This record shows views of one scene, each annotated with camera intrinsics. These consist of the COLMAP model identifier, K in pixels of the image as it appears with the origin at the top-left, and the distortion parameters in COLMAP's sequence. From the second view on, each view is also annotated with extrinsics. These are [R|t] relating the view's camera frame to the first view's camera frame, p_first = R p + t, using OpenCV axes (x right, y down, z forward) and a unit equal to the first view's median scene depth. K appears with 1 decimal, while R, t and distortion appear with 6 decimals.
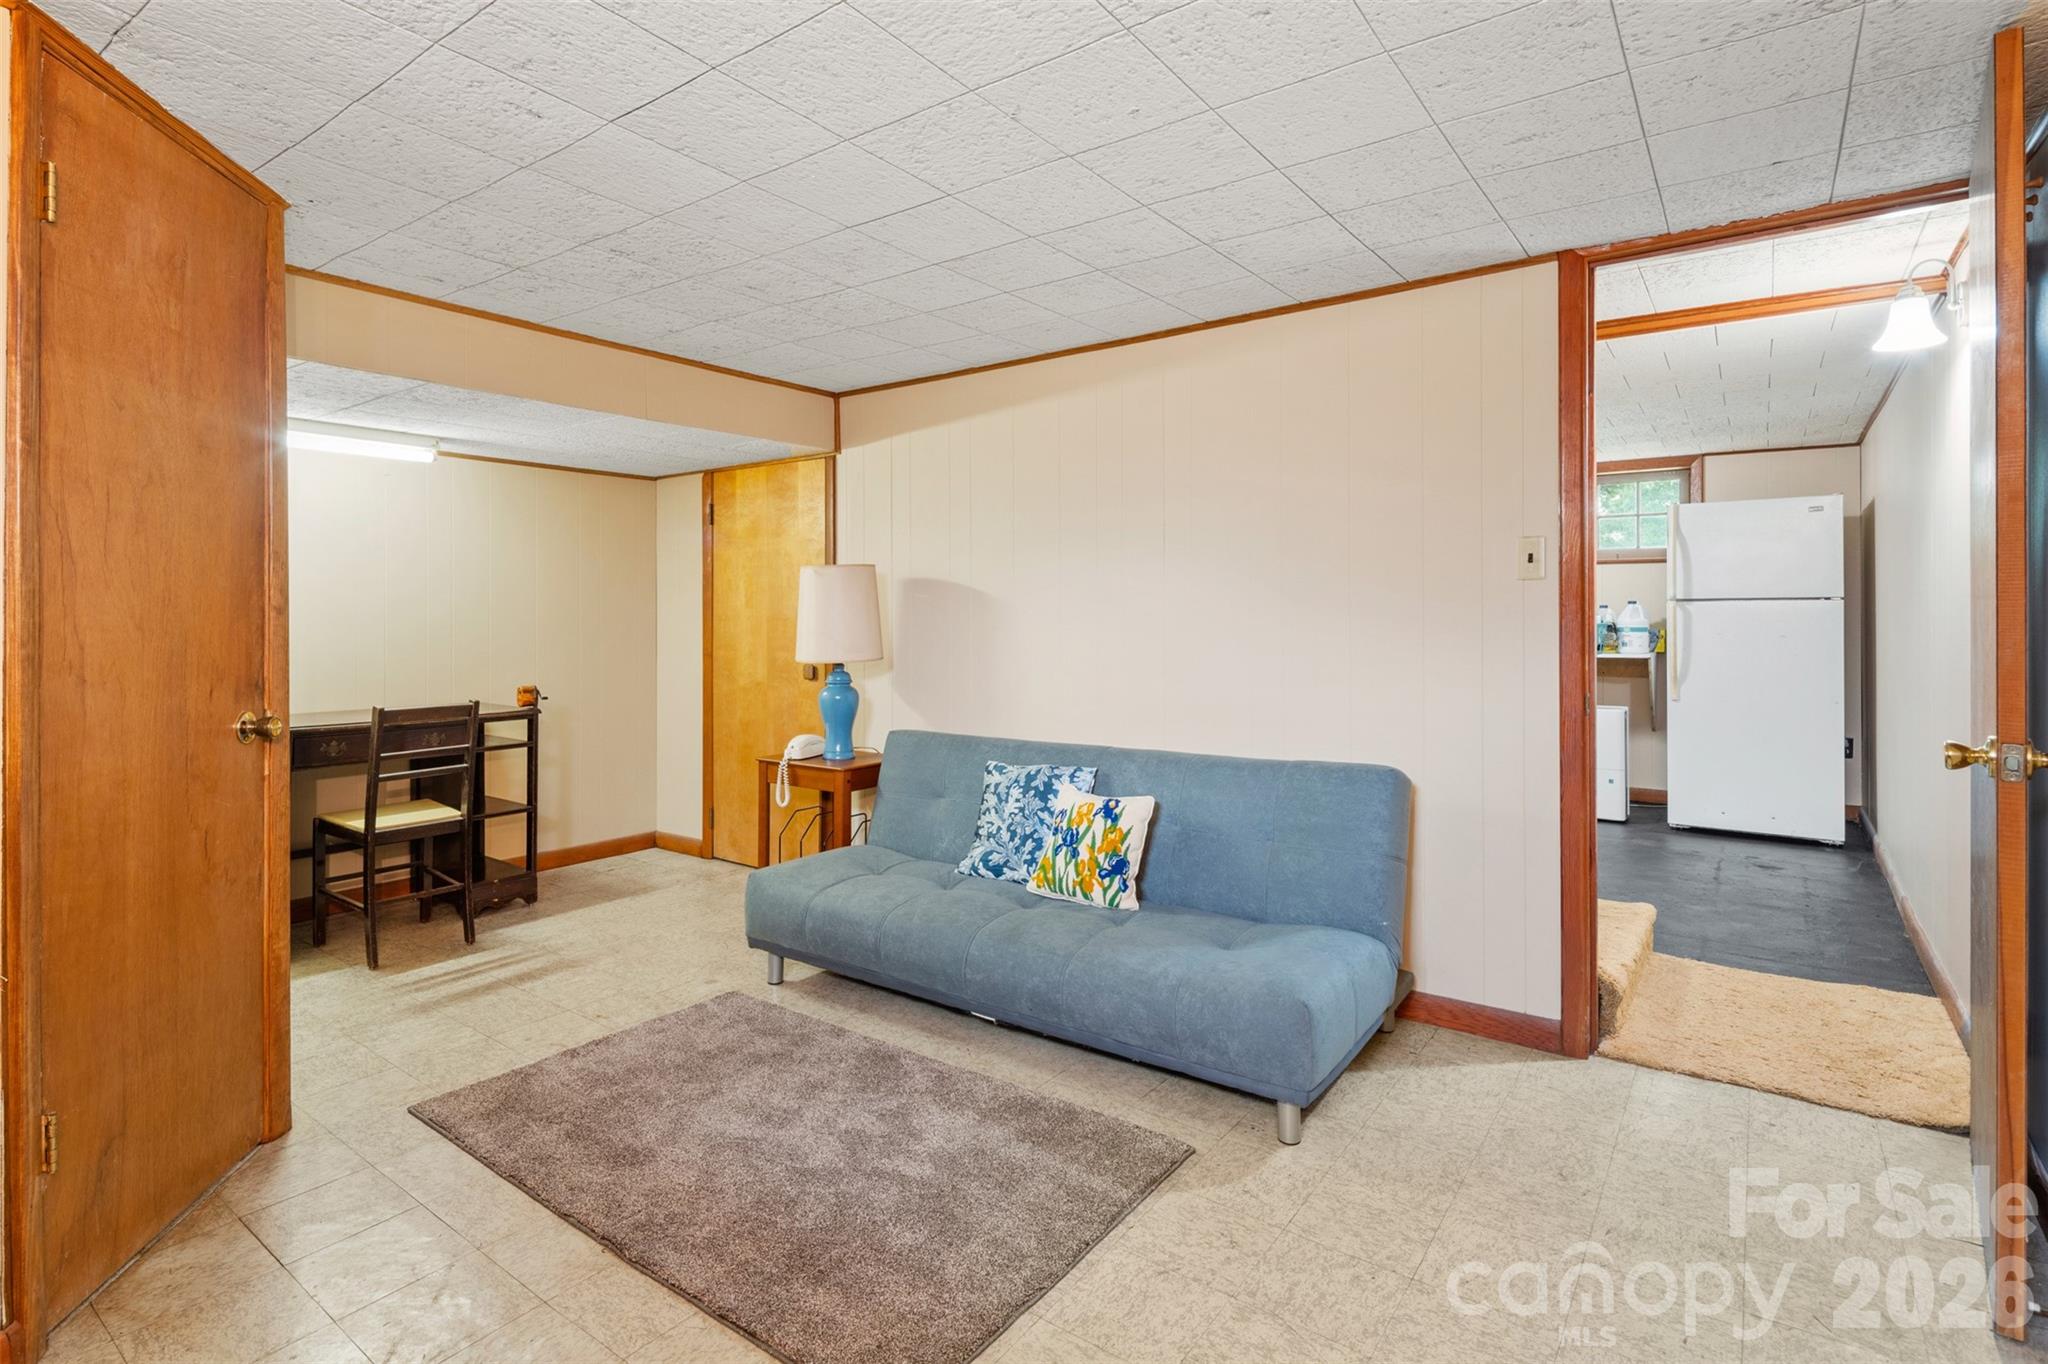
lens RADIAL K [[999.8, 0, 1005.7], [0, 999.8, 616.3], [0, 0, 1]] dist [0.002445, -0.004175]
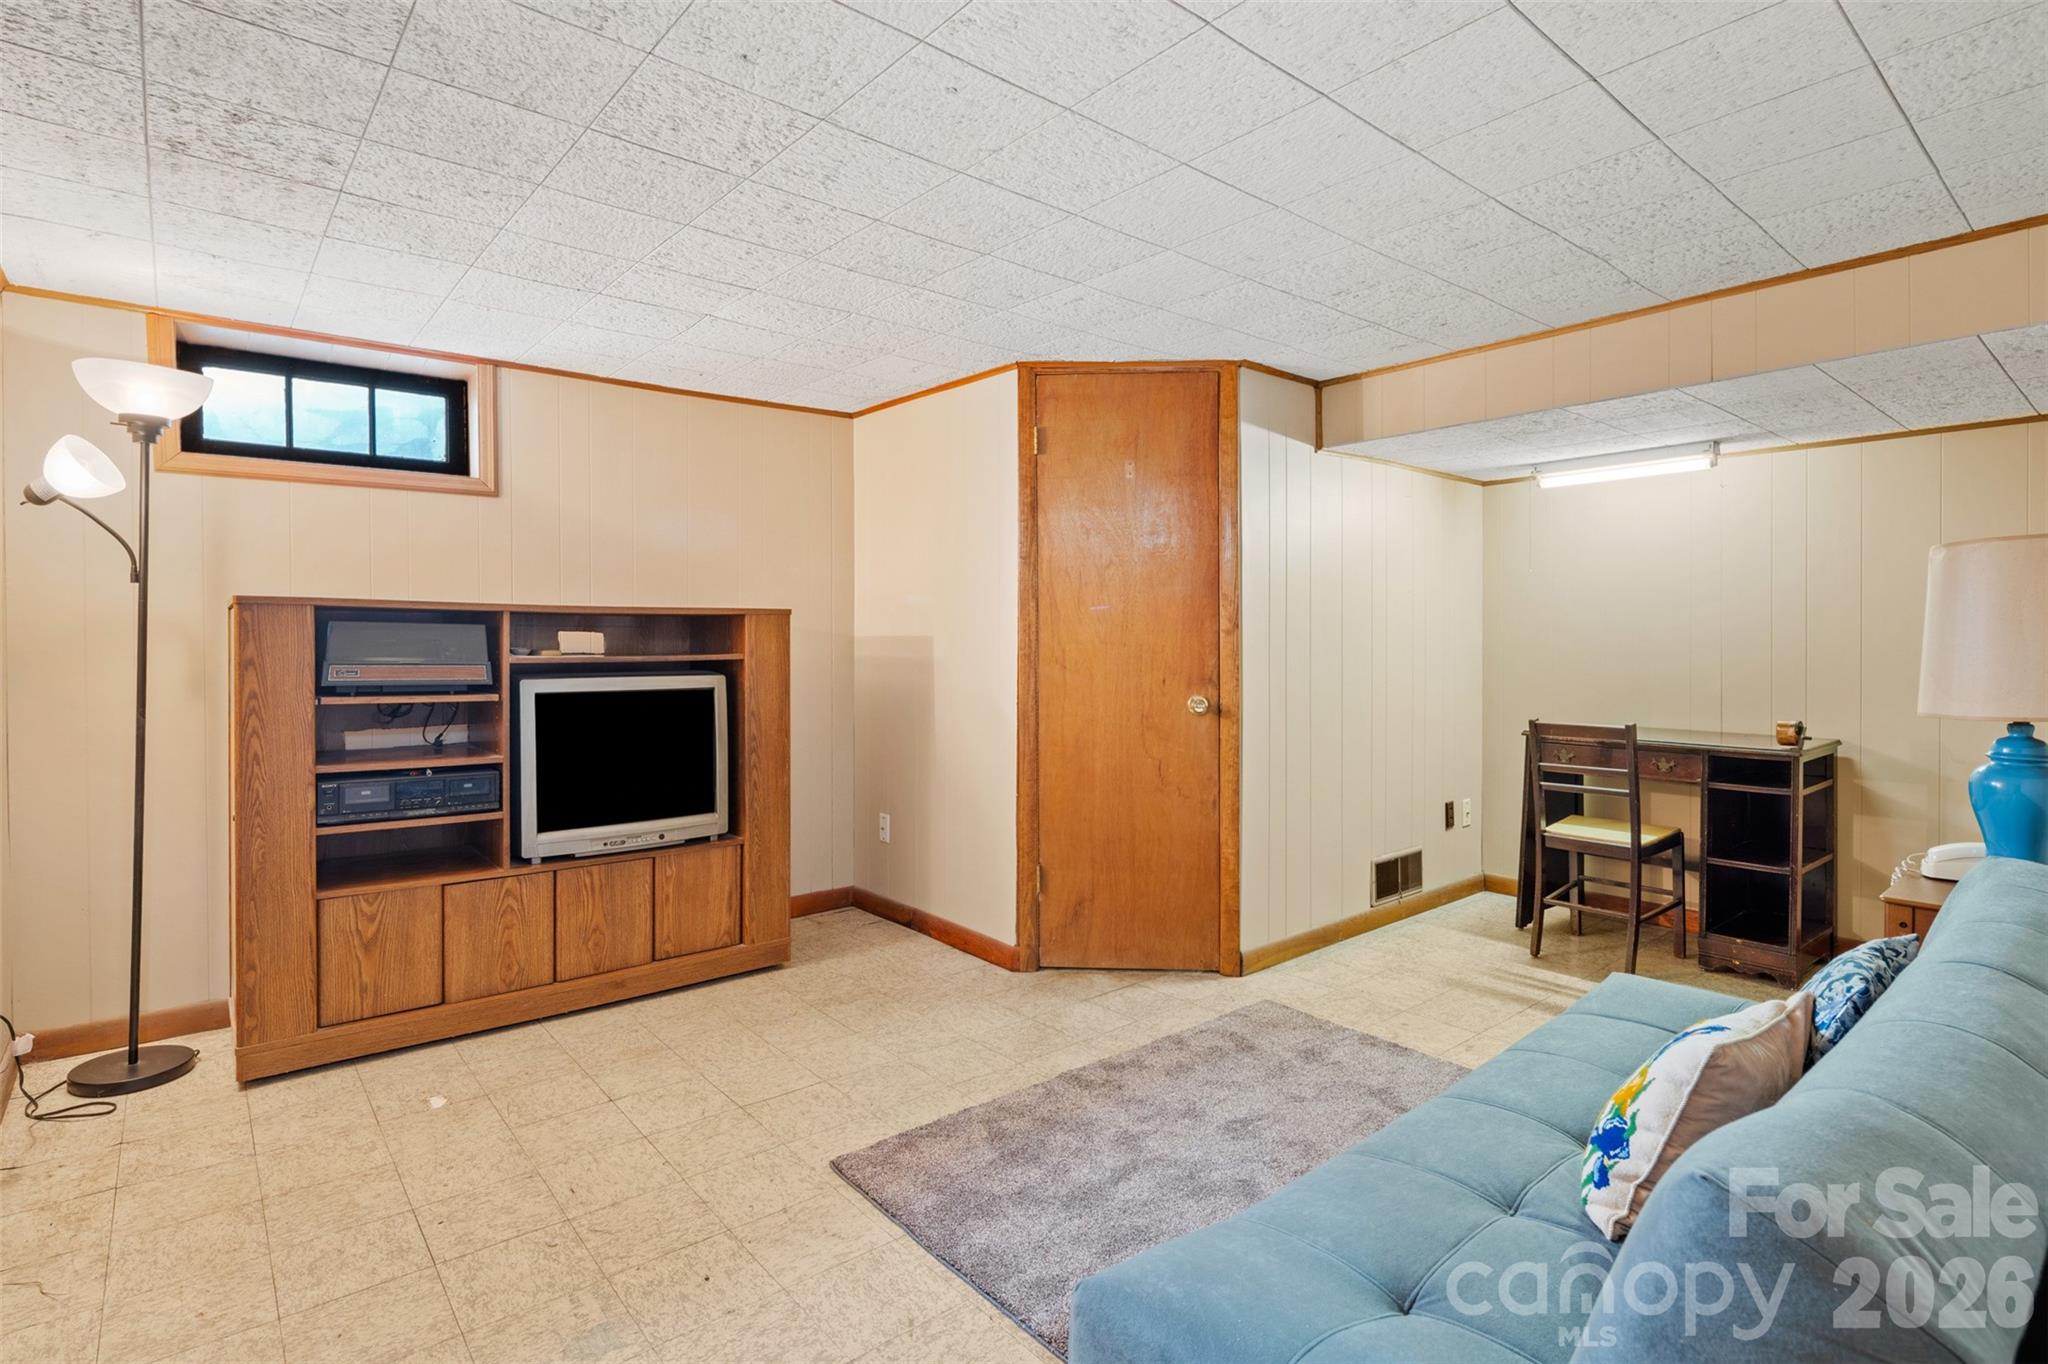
lens RADIAL K [[999.8, 0, 1020.5], [0, 999.8, 666.2], [0, 0, 1]] dist [0.002445, -0.004175]
pose [[-0.229757, 0.026259, -0.972894, 0.920818], [0.001259, 0.999643, 0.026684, 0.005943], [0.973247, 0.004906, -0.229708, 1.162936]]
